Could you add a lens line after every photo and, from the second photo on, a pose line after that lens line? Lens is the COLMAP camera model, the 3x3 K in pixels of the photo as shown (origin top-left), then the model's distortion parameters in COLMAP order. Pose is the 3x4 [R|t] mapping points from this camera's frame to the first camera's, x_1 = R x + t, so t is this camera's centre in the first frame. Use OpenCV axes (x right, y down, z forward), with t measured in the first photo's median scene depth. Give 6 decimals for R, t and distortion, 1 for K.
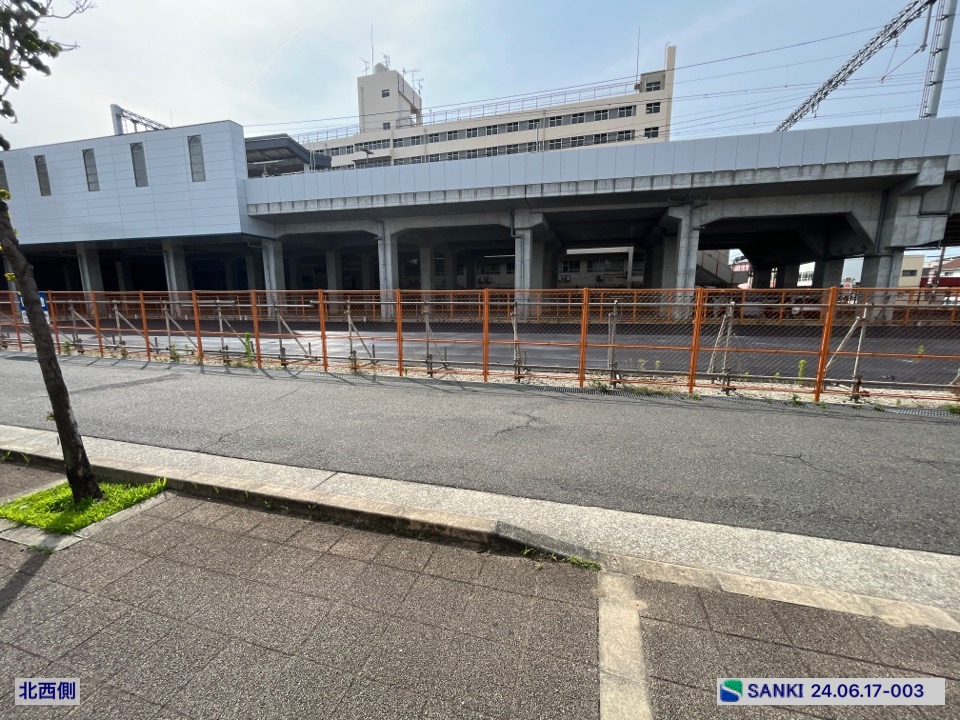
lens RADIAL K [[387.8, 0, 476.1], [0, 387.8, 363.1], [0, 0, 1]] dist [-0.003497, 0.000483]
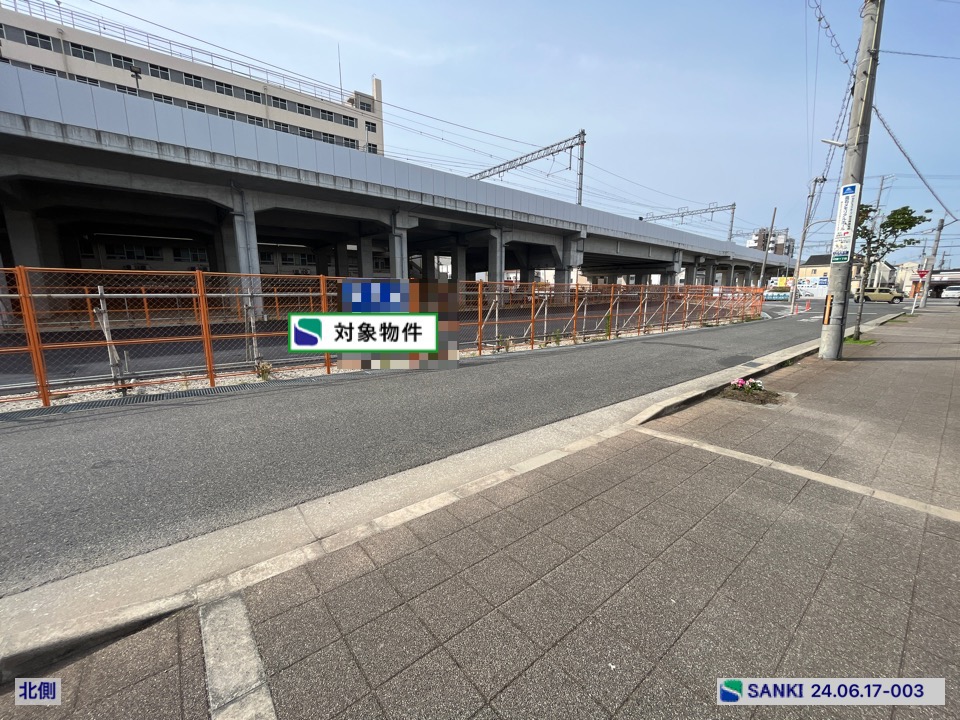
lens RADIAL K [[387.8, 0, 475.9], [0, 387.8, 362.4], [0, 0, 1]] dist [-0.003497, 0.000483]
pose [[0.574302, -0.145216, 0.805661, -0.692226], [0.135983, 0.987391, 0.081038, -0.029730], [-0.807270, 0.063016, 0.586808, 0.199411]]
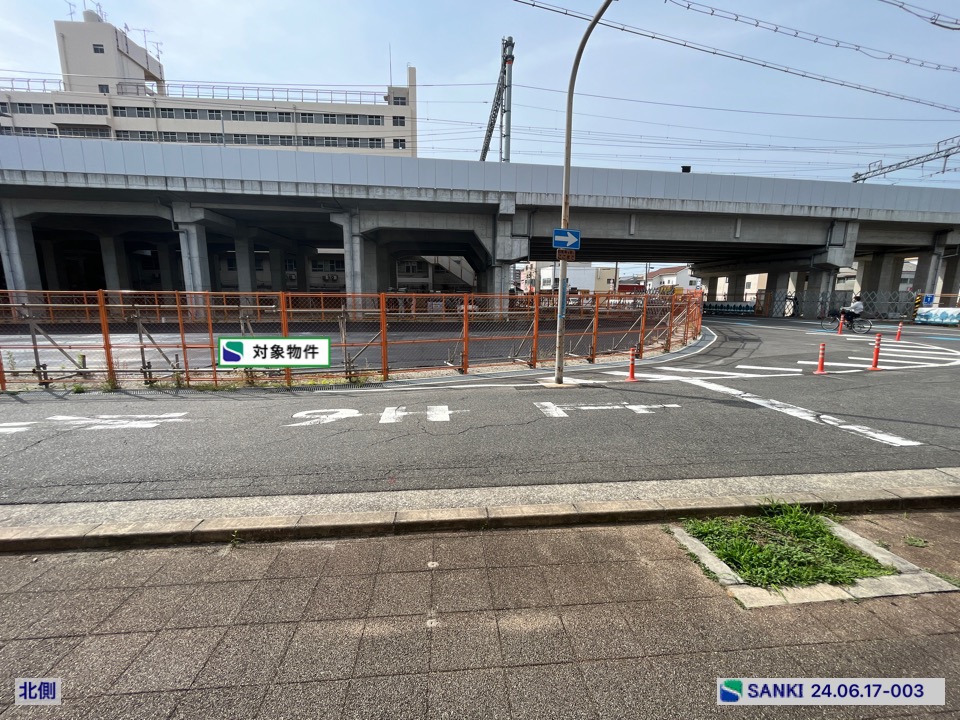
lens RADIAL K [[387.8, 0, 475.6], [0, 387.8, 362.3], [0, 0, 1]] dist [-0.003497, 0.000483]
pose [[0.932557, -0.048163, 0.357797, 0.419038], [0.048074, 0.998802, 0.009150, 0.017560], [-0.357809, 0.008668, 0.933755, -0.129958]]
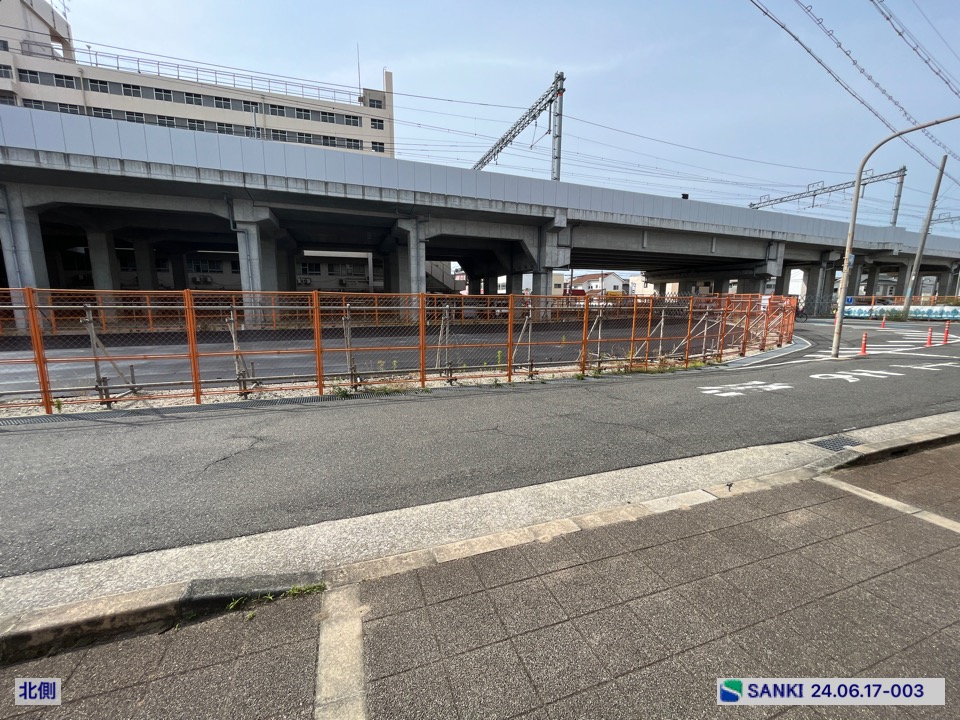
lens RADIAL K [[387.8, 0, 475.9], [0, 387.8, 362.5], [0, 0, 1]] dist [-0.003497, 0.000483]
pose [[0.811411, -0.084962, 0.578267, 0.009655], [0.091780, 0.995626, 0.017498, 0.000215], [-0.577225, 0.038875, 0.815660, 0.000161]]
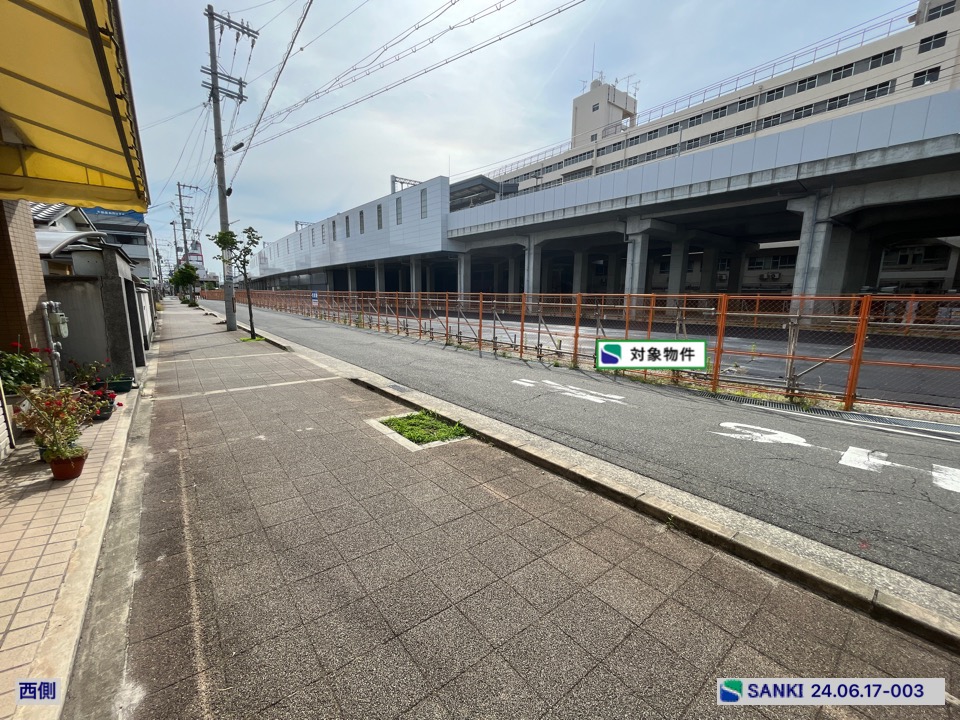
lens RADIAL K [[387.8, 0, 476.1], [0, 387.8, 362.6], [0, 0, 1]] dist [-0.003497, 0.000483]
pose [[0.815937, 0.110730, -0.567437, 0.408323], [-0.107991, 0.993403, 0.038570, 0.017966], [0.567965, 0.029808, 0.822513, -0.135511]]
